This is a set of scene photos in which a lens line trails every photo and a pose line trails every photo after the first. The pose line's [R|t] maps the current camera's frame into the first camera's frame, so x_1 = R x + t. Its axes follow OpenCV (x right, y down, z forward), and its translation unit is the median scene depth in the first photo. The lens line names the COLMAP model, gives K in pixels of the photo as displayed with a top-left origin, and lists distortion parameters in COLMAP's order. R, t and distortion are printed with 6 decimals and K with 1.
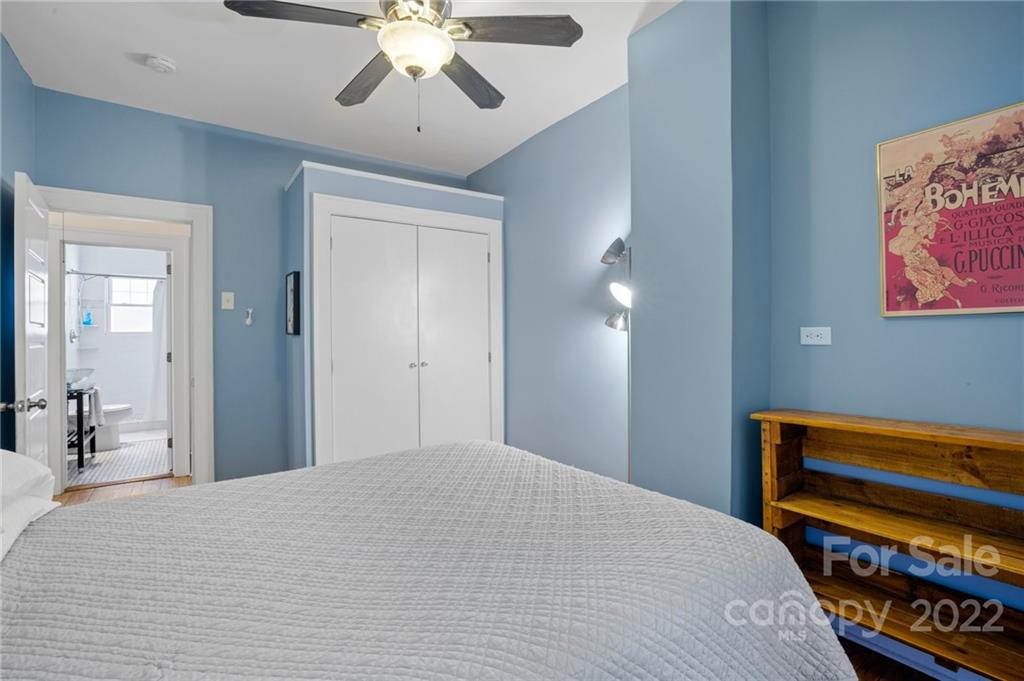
lens RADIAL K [[457.6, 0, 512.0], [0, 457.6, 340.5], [0, 0, 1]] dist [-0.021587, 0.000531]
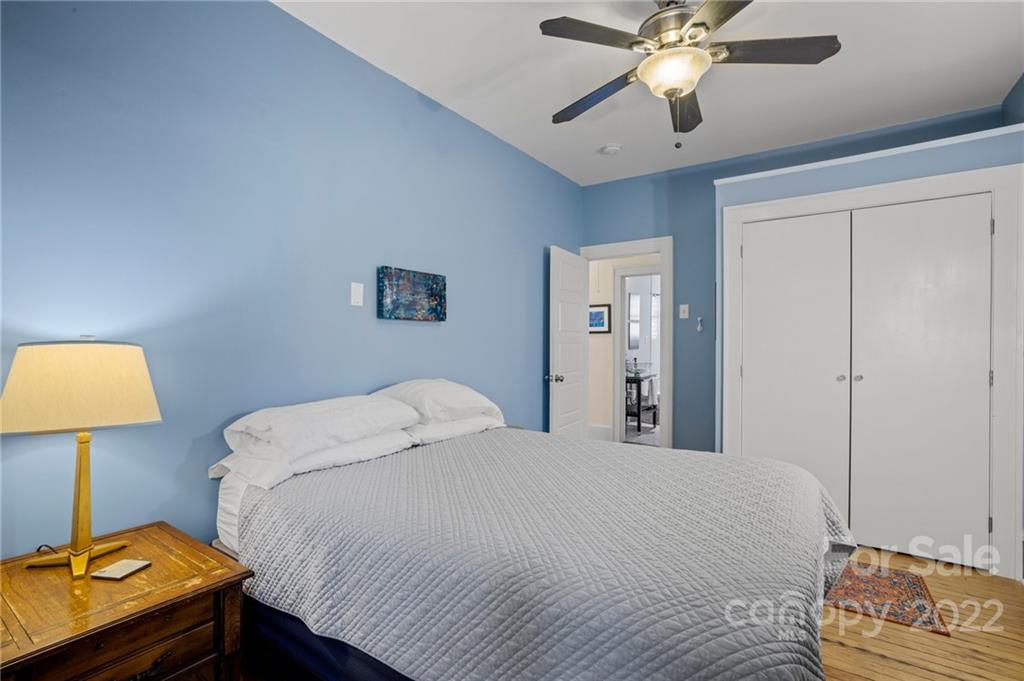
lens RADIAL K [[459.6, 0, 512.0], [0, 459.6, 340.5], [0, 0, 1]] dist [-0.000635, -0.000183]
pose [[0.343290, 0.011677, -0.939157, 0.378114], [-0.024520, 0.999693, 0.003467, -0.003042], [0.938909, 0.021837, 0.343471, 0.157709]]
